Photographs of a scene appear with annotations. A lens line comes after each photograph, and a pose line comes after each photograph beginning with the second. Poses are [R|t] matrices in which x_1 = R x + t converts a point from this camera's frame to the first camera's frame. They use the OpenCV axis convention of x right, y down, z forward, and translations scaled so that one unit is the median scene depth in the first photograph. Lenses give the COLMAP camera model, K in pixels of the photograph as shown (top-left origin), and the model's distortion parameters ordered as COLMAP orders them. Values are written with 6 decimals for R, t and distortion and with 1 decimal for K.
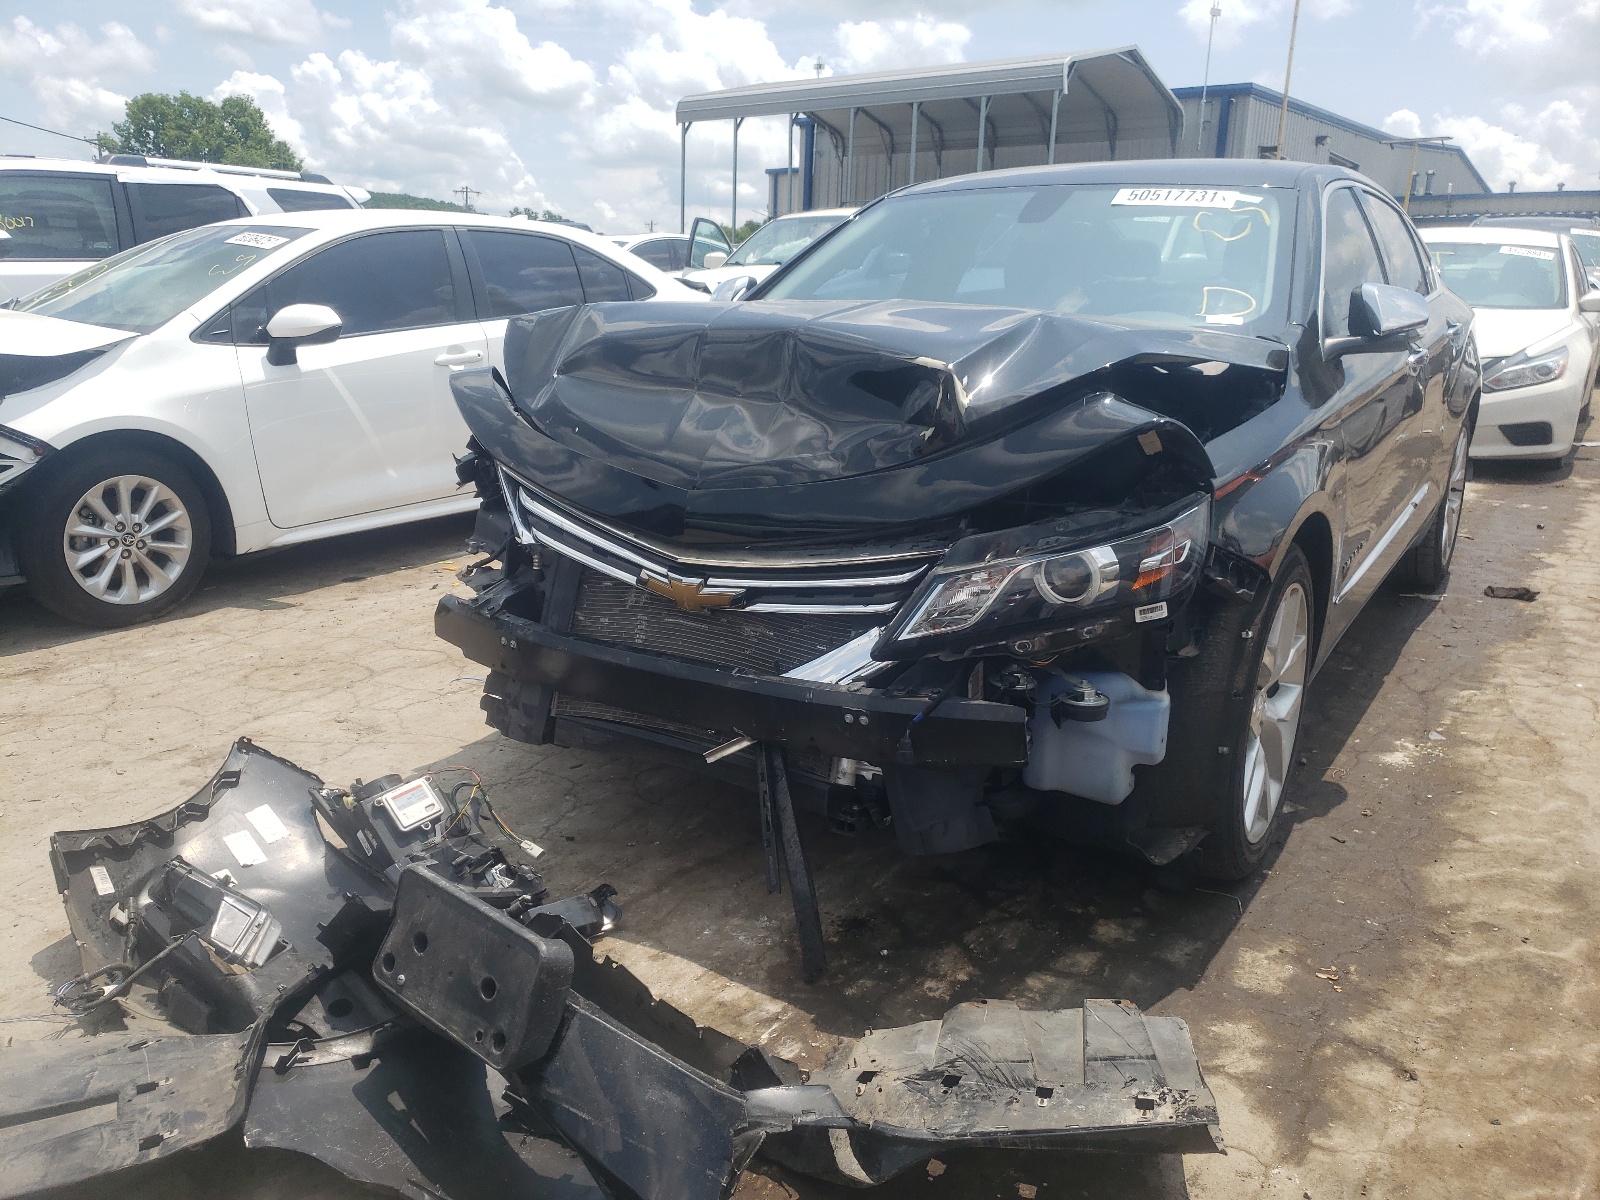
lens RADIAL K [[1207.8, 0, 793.7], [0, 1207.8, 588.5], [0, 0, 1]] dist [0.020070, -0.007767]
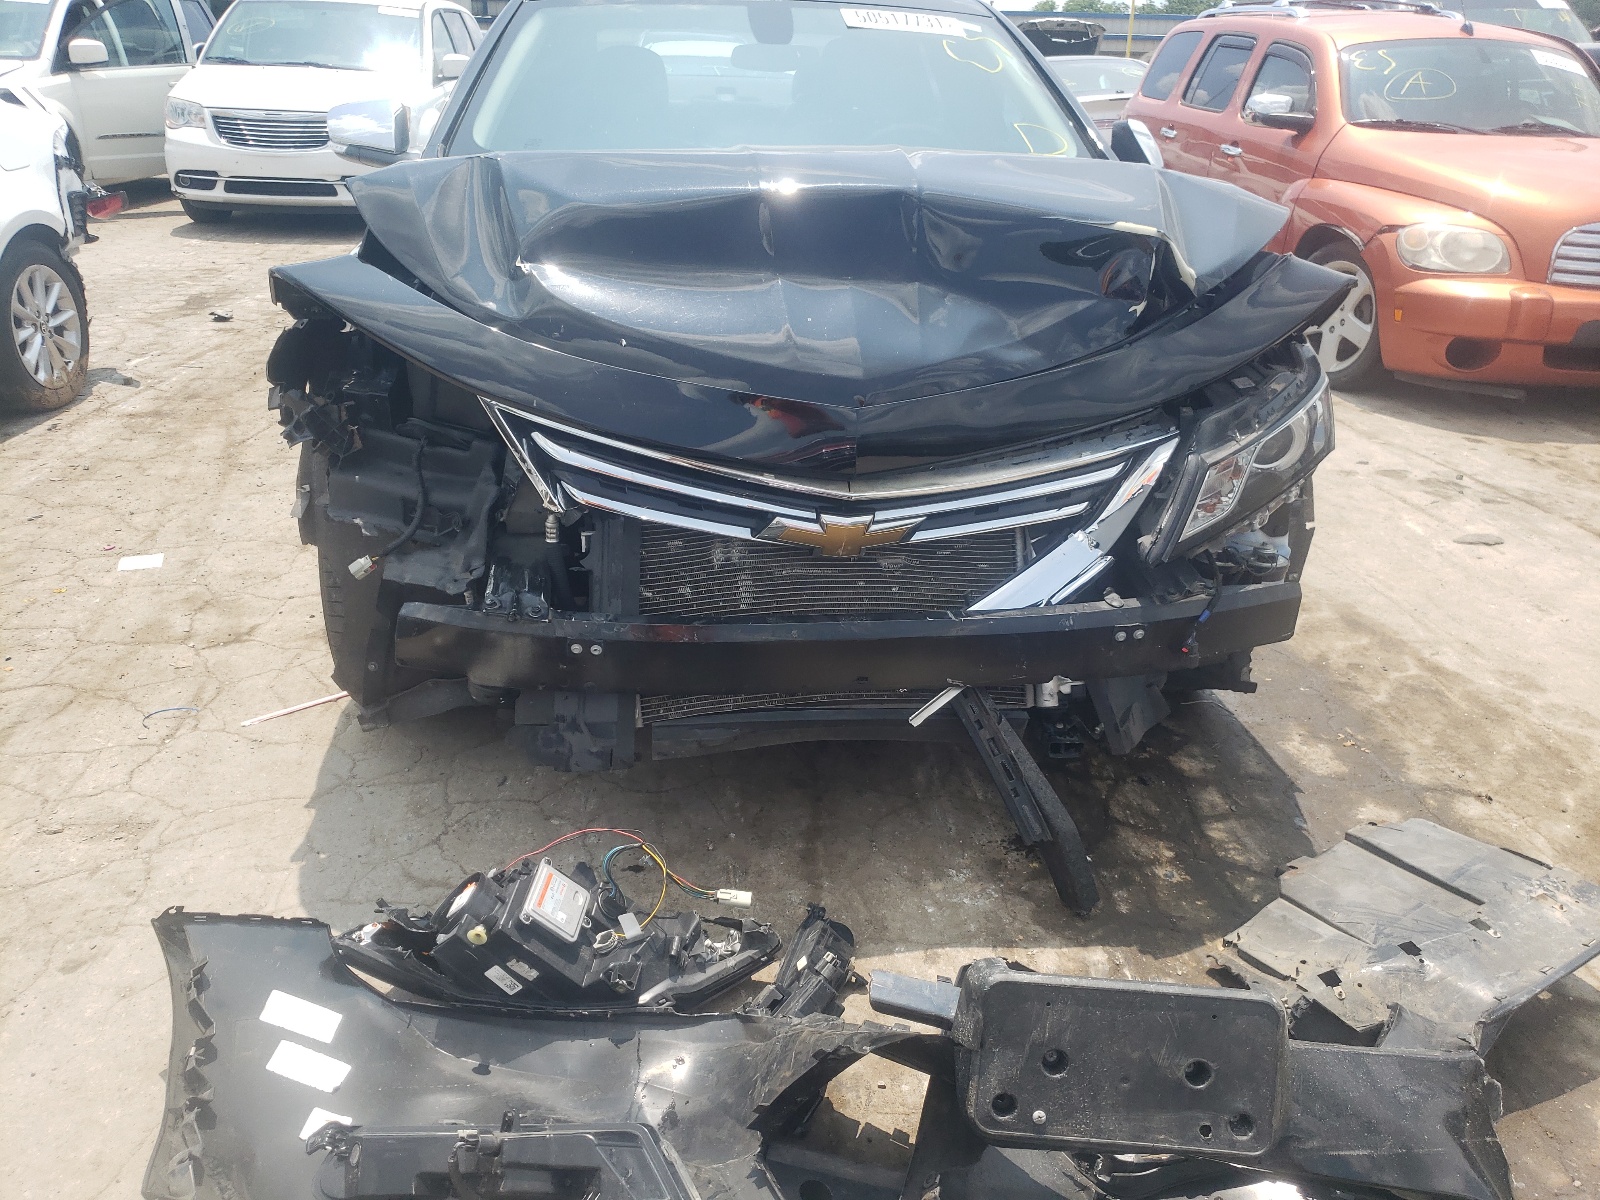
lens RADIAL K [[1207.8, 0, 787.5], [0, 1207.8, 602.1], [0, 0, 1]] dist [0.020070, -0.007767]
pose [[0.783735, -0.232229, 0.576046, -0.612372], [0.139439, 0.969582, 0.201167, -0.124212], [-0.605240, -0.077339, 0.792277, 0.392939]]
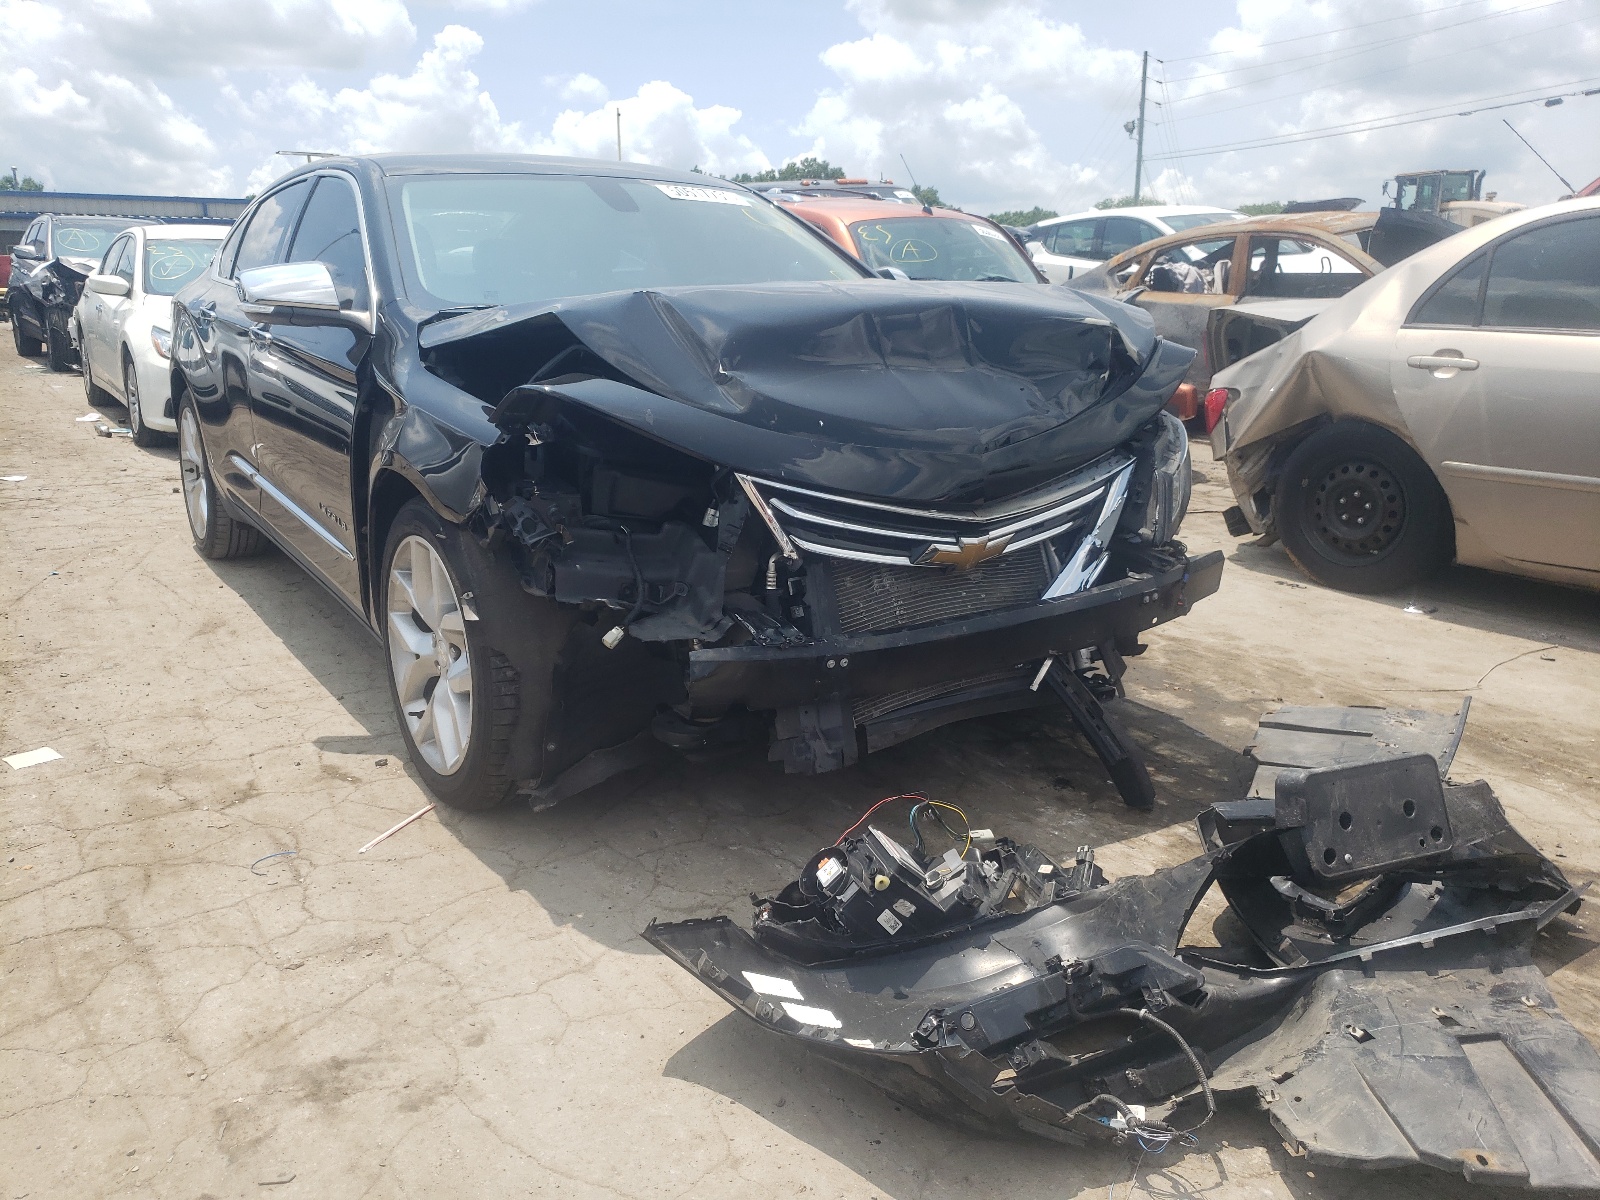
lens RADIAL K [[1207.8, 0, 750.5], [0, 1207.8, 590.1], [0, 0, 1]] dist [0.020070, -0.007767]
pose [[0.430323, -0.237318, 0.870921, -1.149853], [0.234118, 0.961149, 0.146226, -0.172310], [-0.871786, 0.140974, 0.469164, 0.693992]]
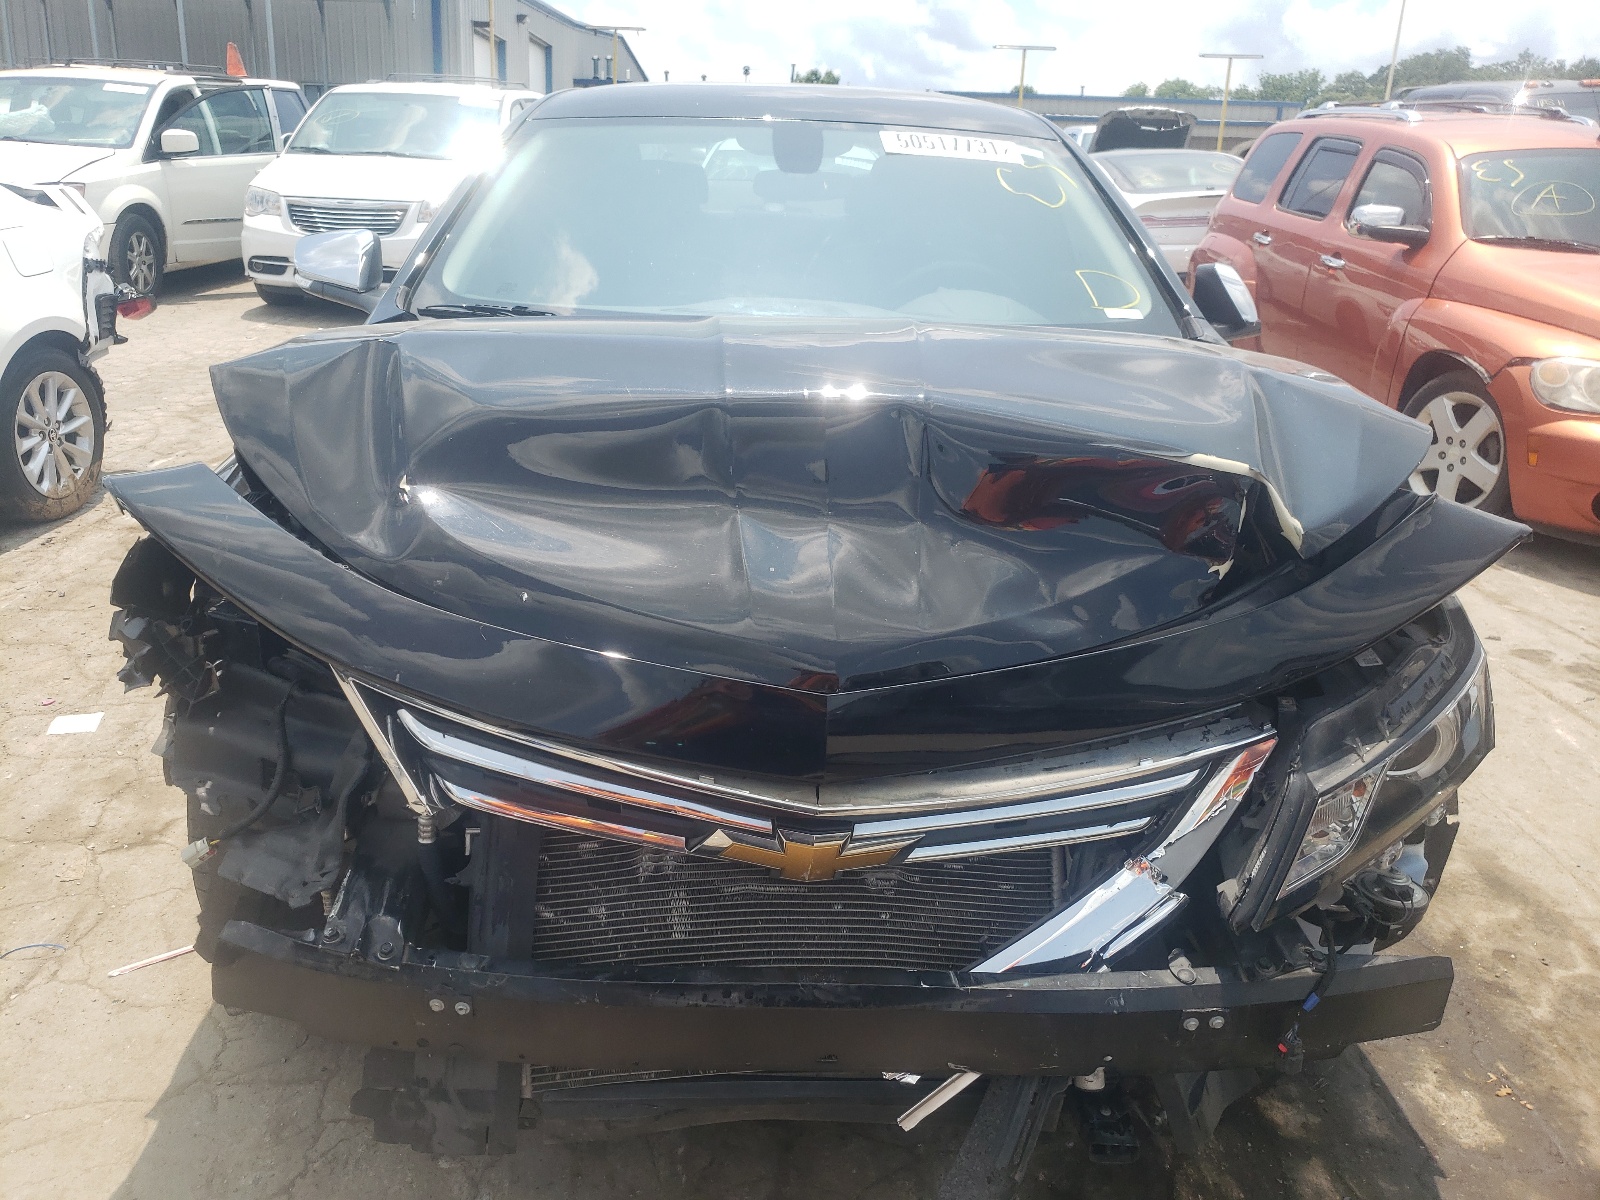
lens RADIAL K [[1207.8, 0, 765.3], [0, 1207.8, 571.7], [0, 0, 1]] dist [0.020070, -0.007767]
pose [[0.835749, -0.157919, 0.525913, -0.411597], [0.113593, 0.986758, 0.115785, -0.213947], [-0.537234, -0.037028, 0.842620, 0.529955]]
